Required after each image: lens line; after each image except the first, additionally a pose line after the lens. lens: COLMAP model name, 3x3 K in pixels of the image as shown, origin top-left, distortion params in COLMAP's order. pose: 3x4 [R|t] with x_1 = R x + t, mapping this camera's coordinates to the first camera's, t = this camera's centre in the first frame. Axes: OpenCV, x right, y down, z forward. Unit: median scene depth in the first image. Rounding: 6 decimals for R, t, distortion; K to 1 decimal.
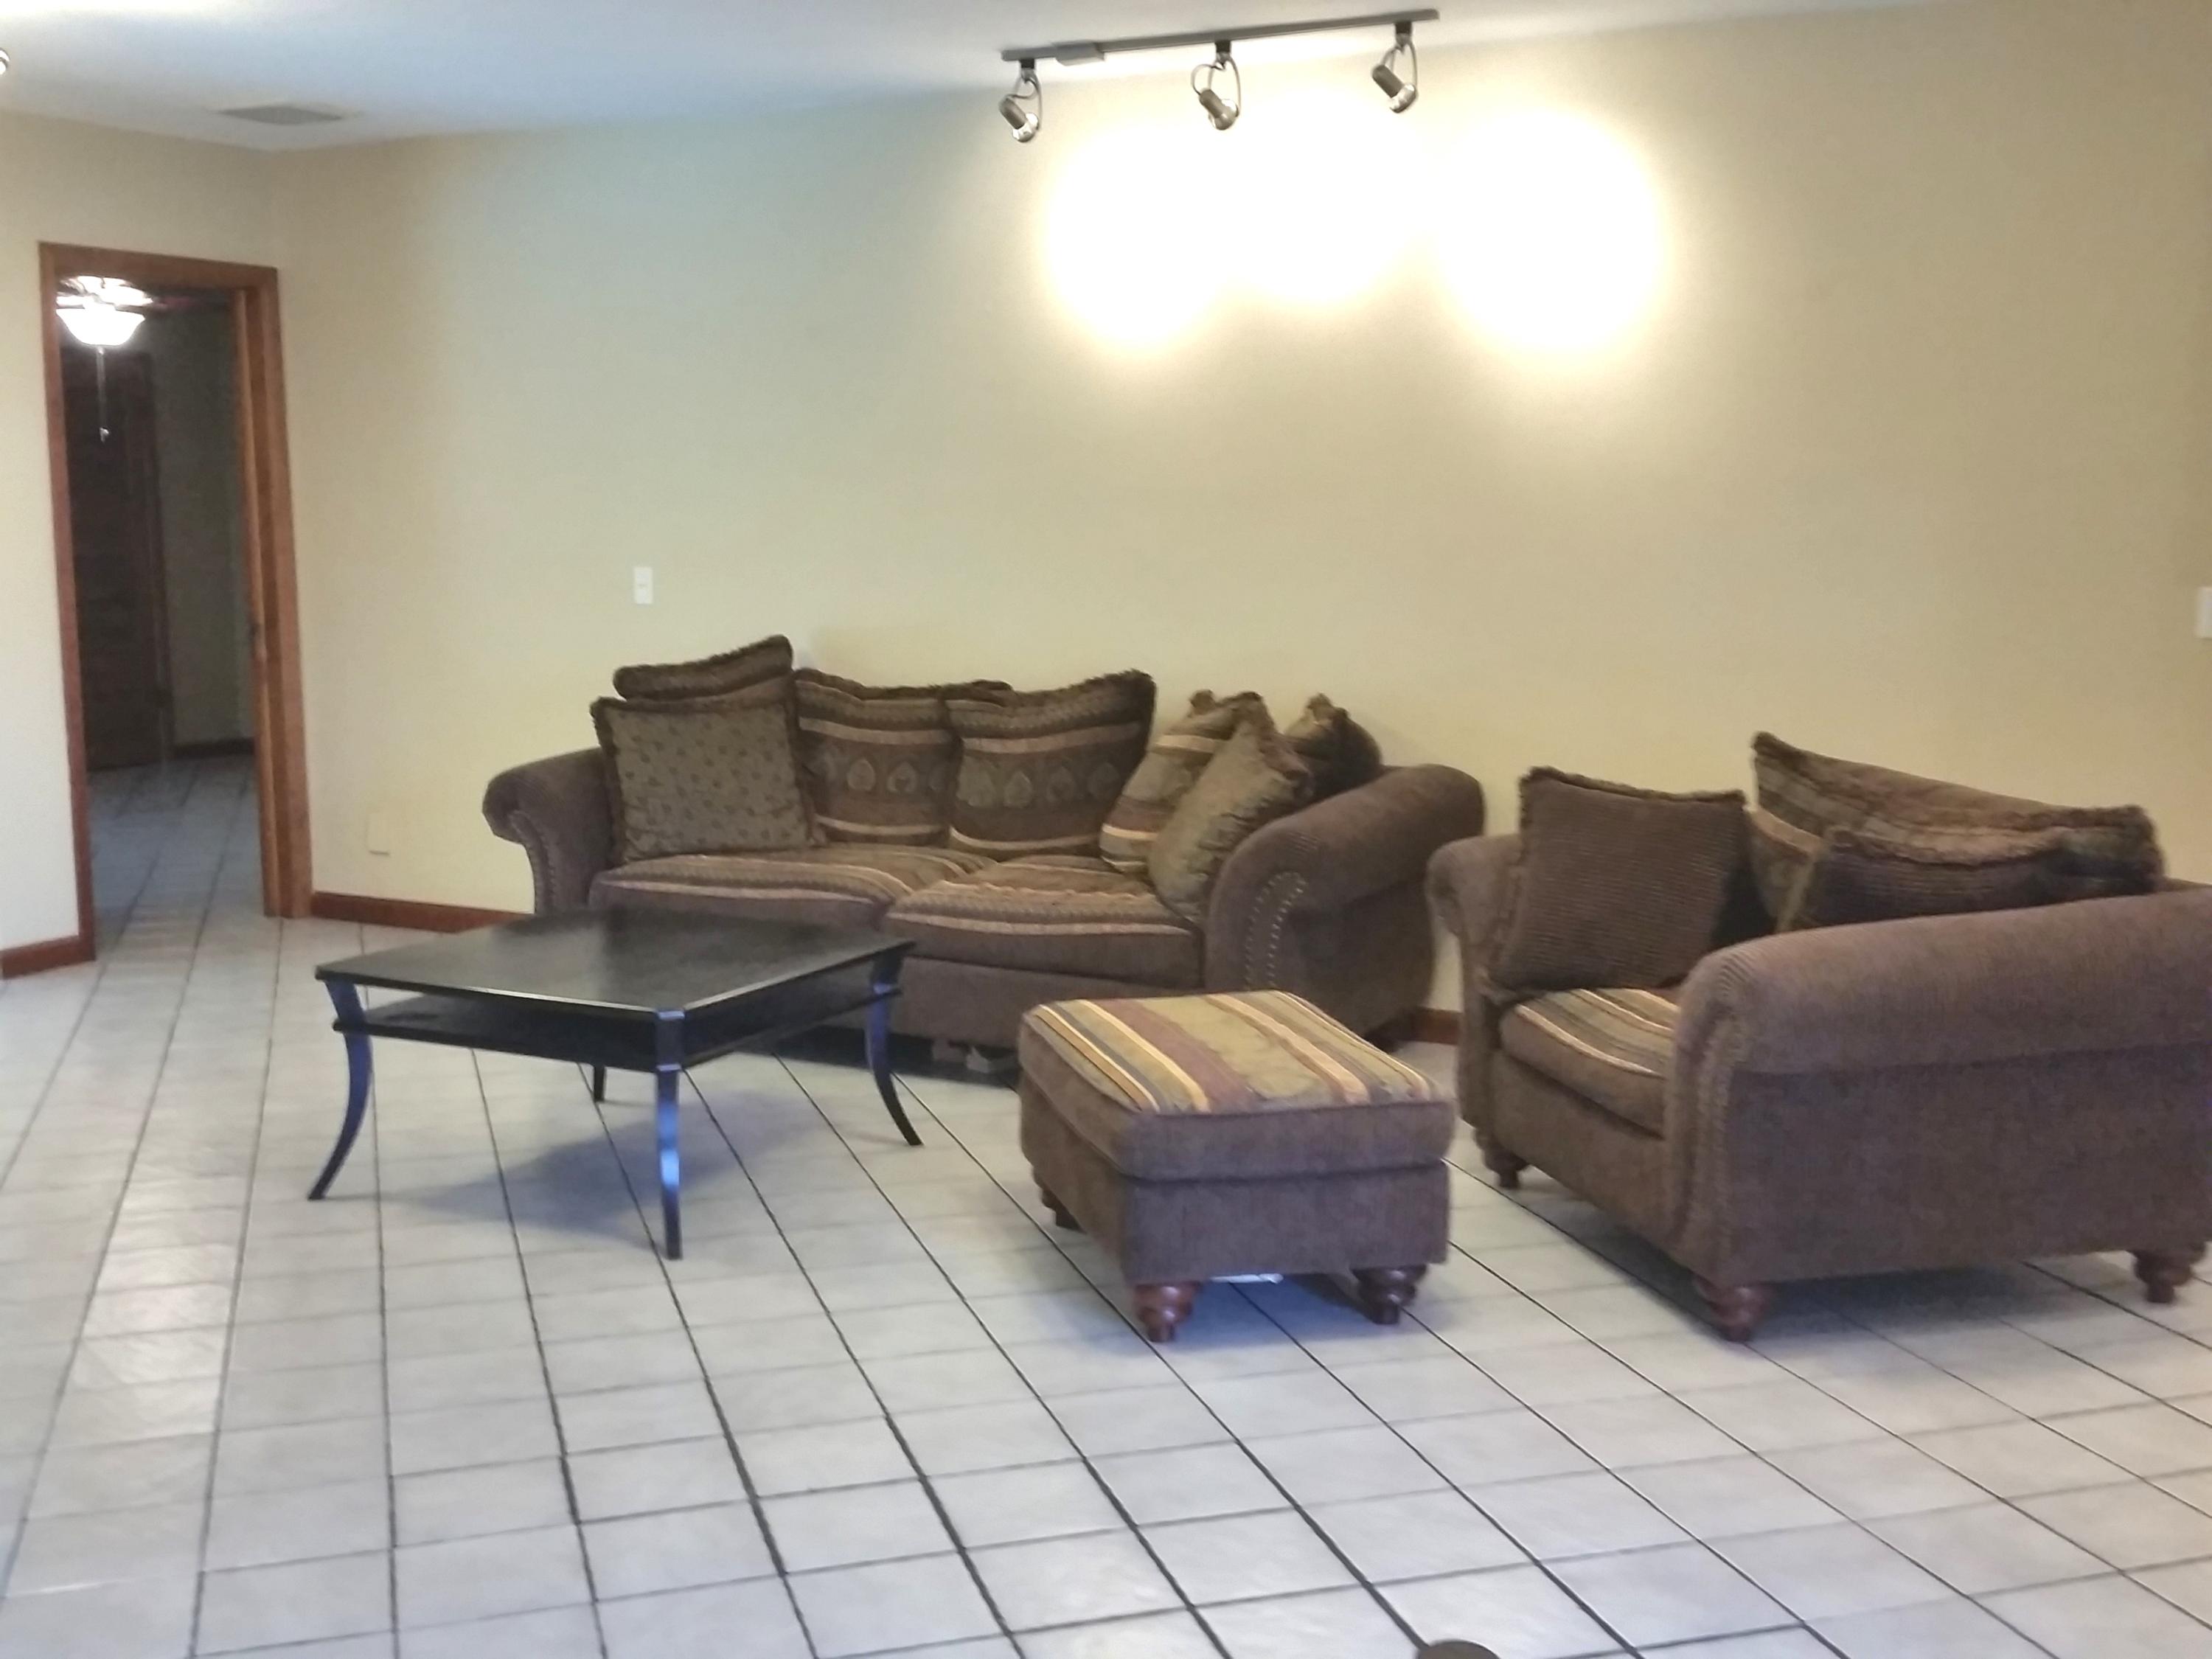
lens RADIAL K [[2339.5, 0, 1085.4], [0, 2339.5, 862.6], [0, 0, 1]] dist [0.151150, -0.322061]
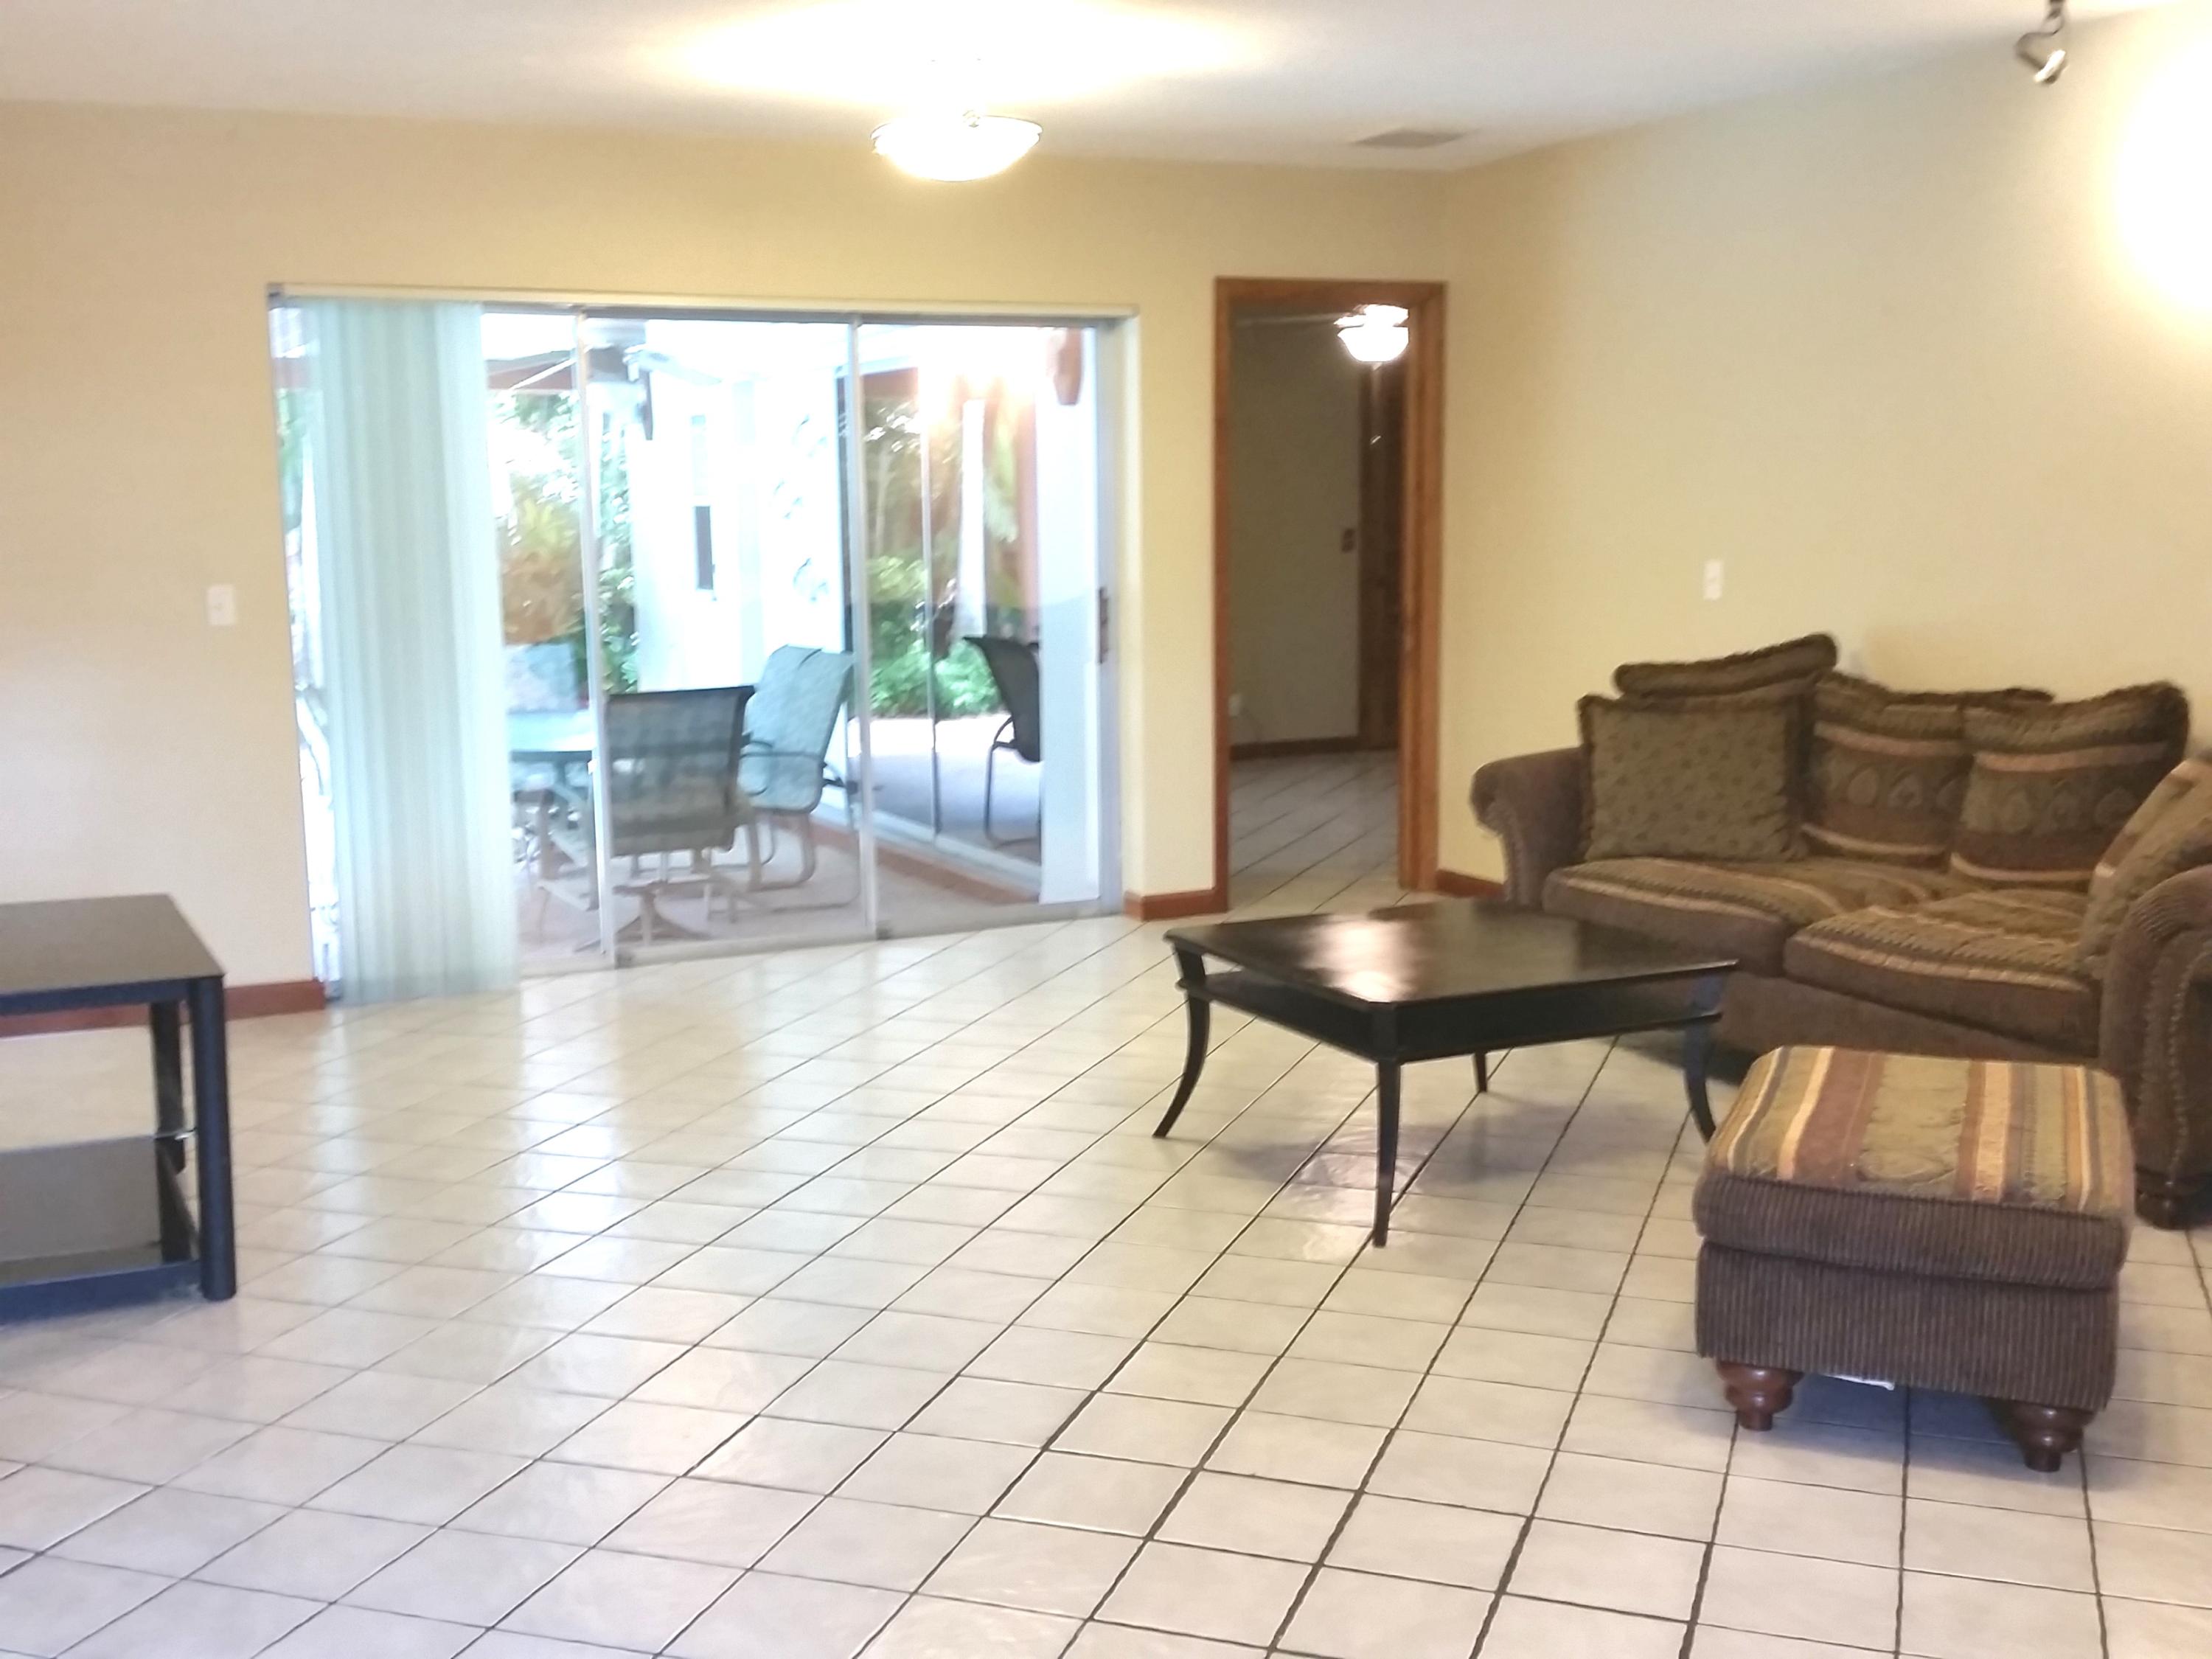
lens RADIAL K [[2339.5, 0, 1085.4], [0, 2339.5, 862.6], [0, 0, 1]] dist [0.151150, -0.322061]
pose [[0.797972, 0.077624, -0.597674, 0.228676], [-0.074343, 0.996775, 0.030200, -0.013374], [0.598091, 0.020334, 0.801170, 0.072835]]
